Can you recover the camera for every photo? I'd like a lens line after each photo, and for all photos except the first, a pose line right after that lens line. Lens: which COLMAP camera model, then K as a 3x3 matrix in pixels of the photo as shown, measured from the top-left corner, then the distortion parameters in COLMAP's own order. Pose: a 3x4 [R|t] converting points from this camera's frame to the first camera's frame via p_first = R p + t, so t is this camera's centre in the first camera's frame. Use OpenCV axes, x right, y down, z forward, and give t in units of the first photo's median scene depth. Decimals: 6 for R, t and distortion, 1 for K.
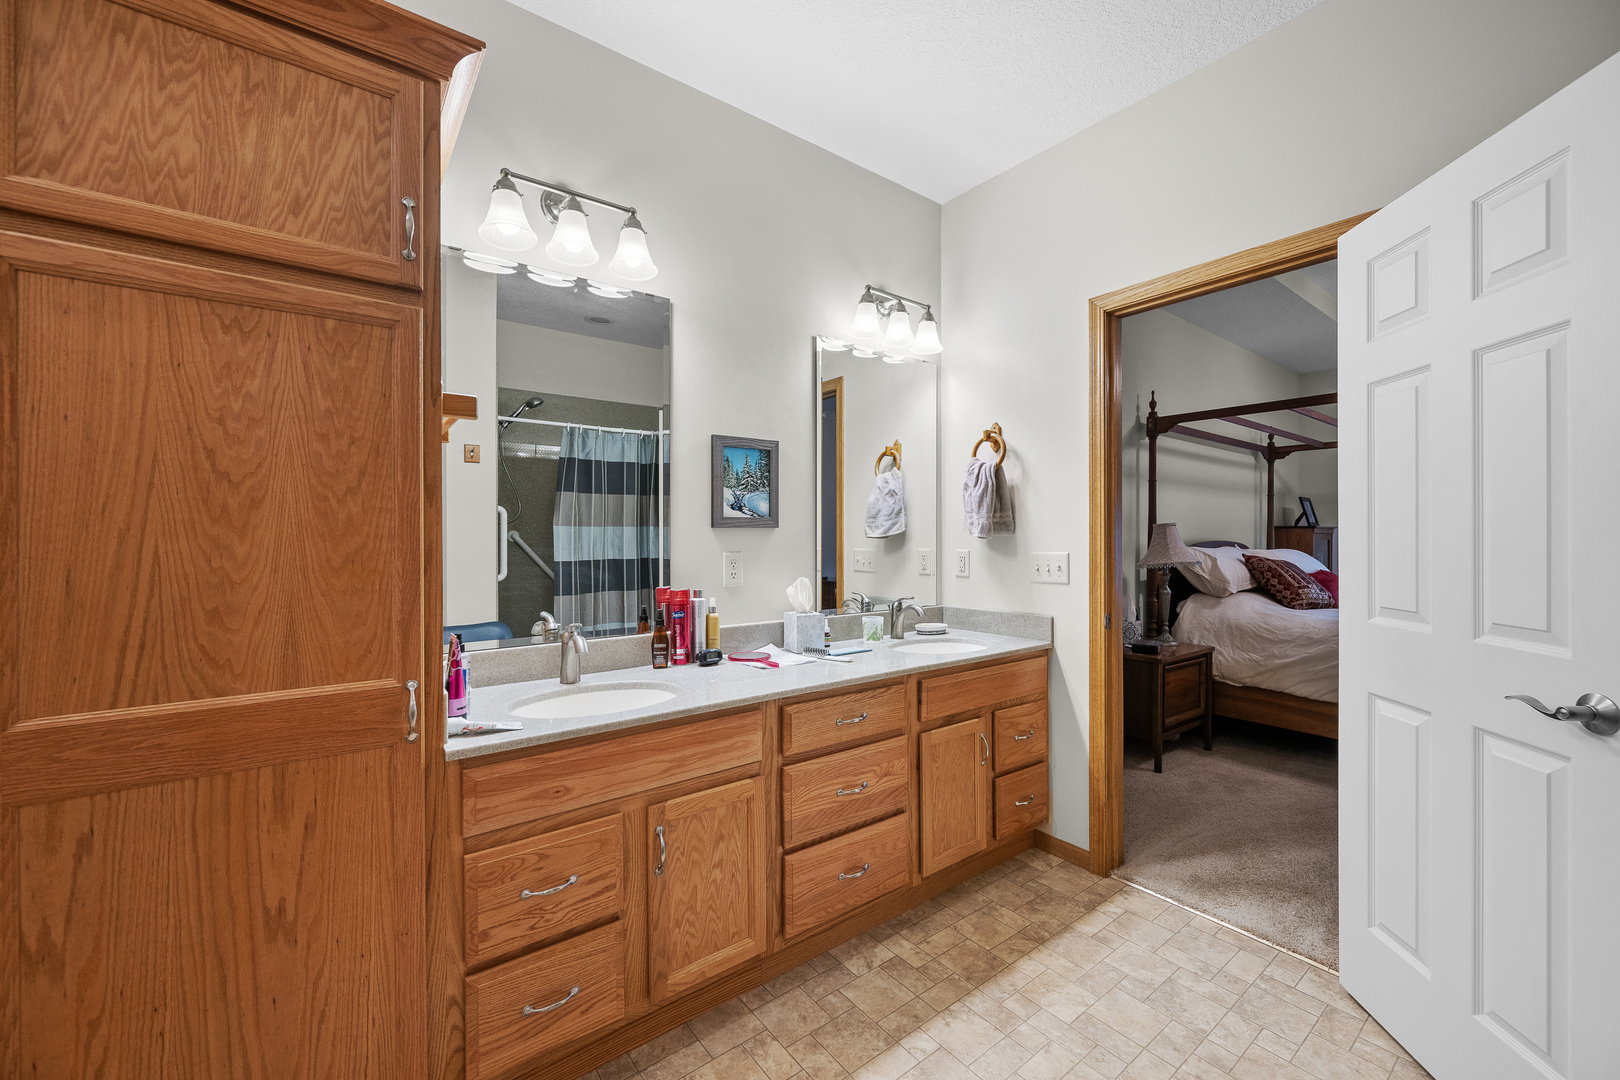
lens RADIAL K [[636.8, 0, 810.4], [0, 636.8, 547.3], [0, 0, 1]] dist [-0.001323, -0.000149]
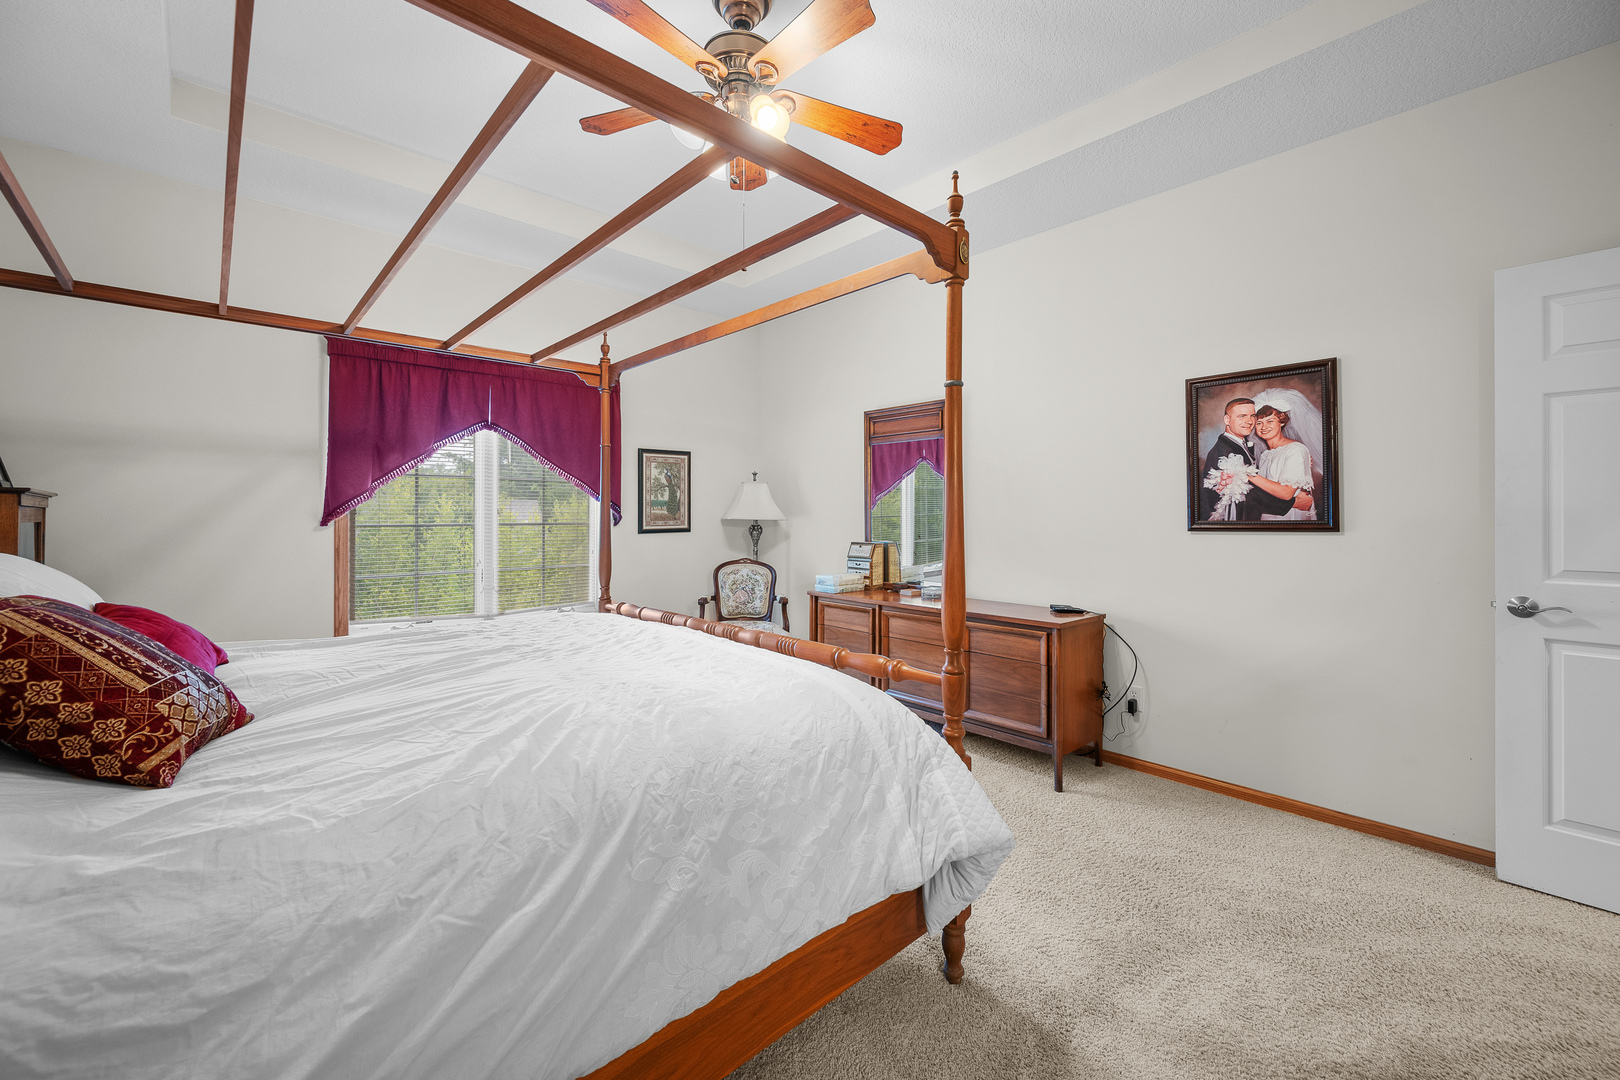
lens RADIAL K [[646.2, 0, 818.0], [0, 646.2, 514.7], [0, 0, 1]] dist [-0.003570, -0.000111]
pose [[-0.106849, 0.002409, 0.994272, 0.450616], [0.008352, 0.999964, -0.001525, -0.013154], [-0.994240, 0.008141, -0.106866, 0.732461]]
